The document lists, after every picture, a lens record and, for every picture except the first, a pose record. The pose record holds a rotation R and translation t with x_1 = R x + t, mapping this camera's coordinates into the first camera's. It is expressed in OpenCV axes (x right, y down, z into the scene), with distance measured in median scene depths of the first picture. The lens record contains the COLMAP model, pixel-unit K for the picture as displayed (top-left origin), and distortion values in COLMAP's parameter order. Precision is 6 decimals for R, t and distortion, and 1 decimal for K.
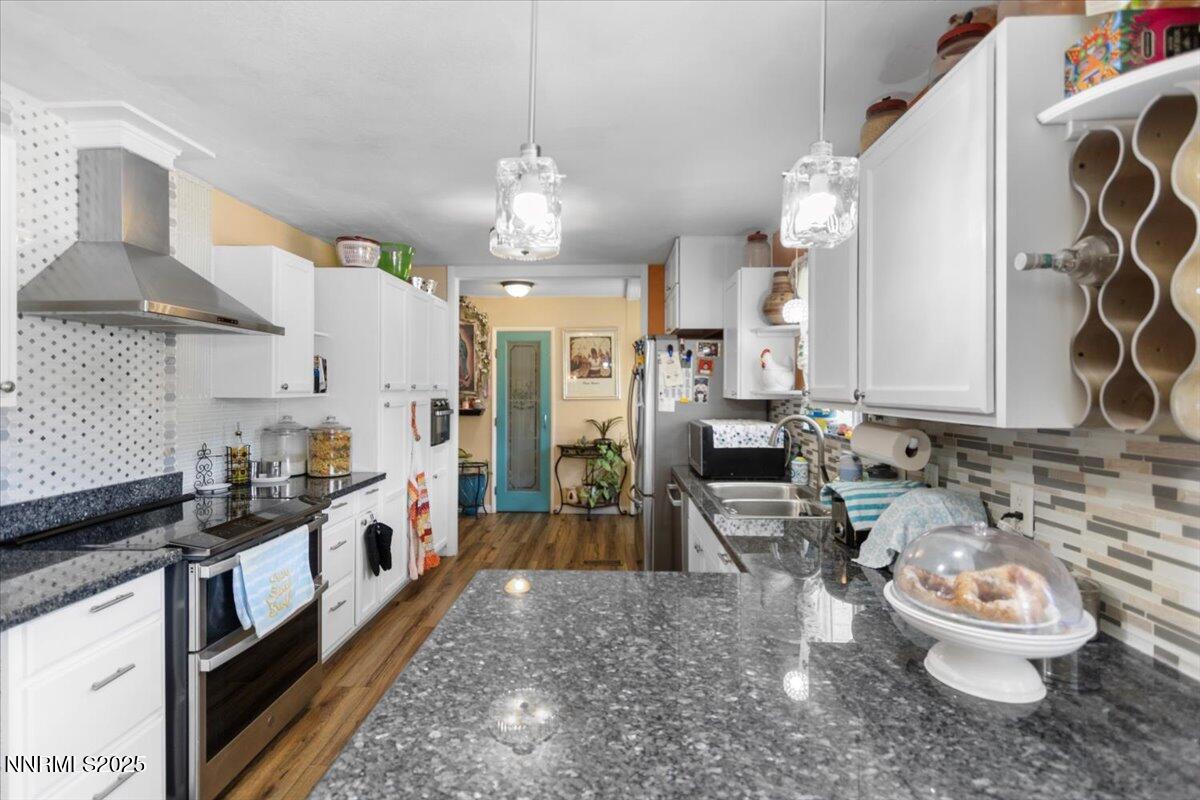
lens RADIAL K [[561.7, 0, 587.4], [0, 561.7, 390.7], [0, 0, 1]] dist [0.008218, -0.003459]
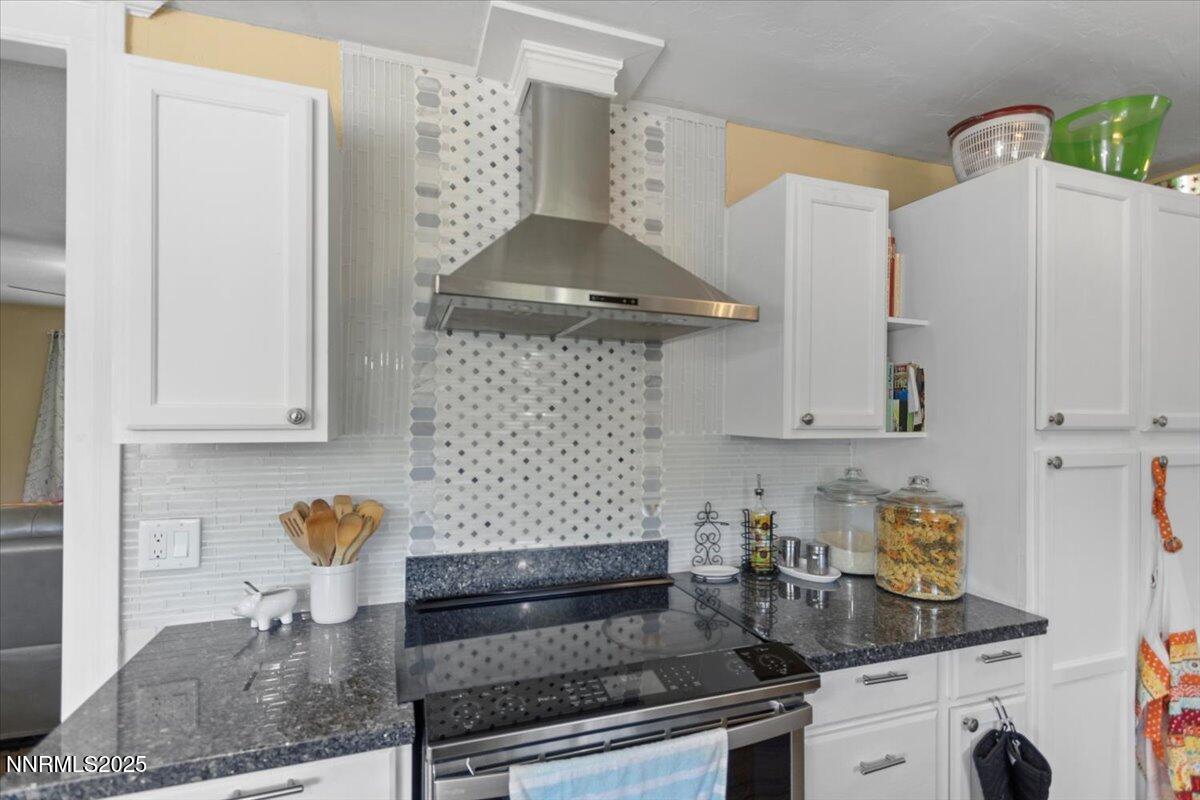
lens RADIAL K [[561.7, 0, 600.9], [0, 561.7, 411.5], [0, 0, 1]] dist [0.008218, -0.003459]
pose [[0.377457, -0.002332, -0.926024, -0.112658], [-0.014398, 0.999861, -0.008387, -0.008458], [0.925915, 0.016499, 0.377371, 0.683597]]
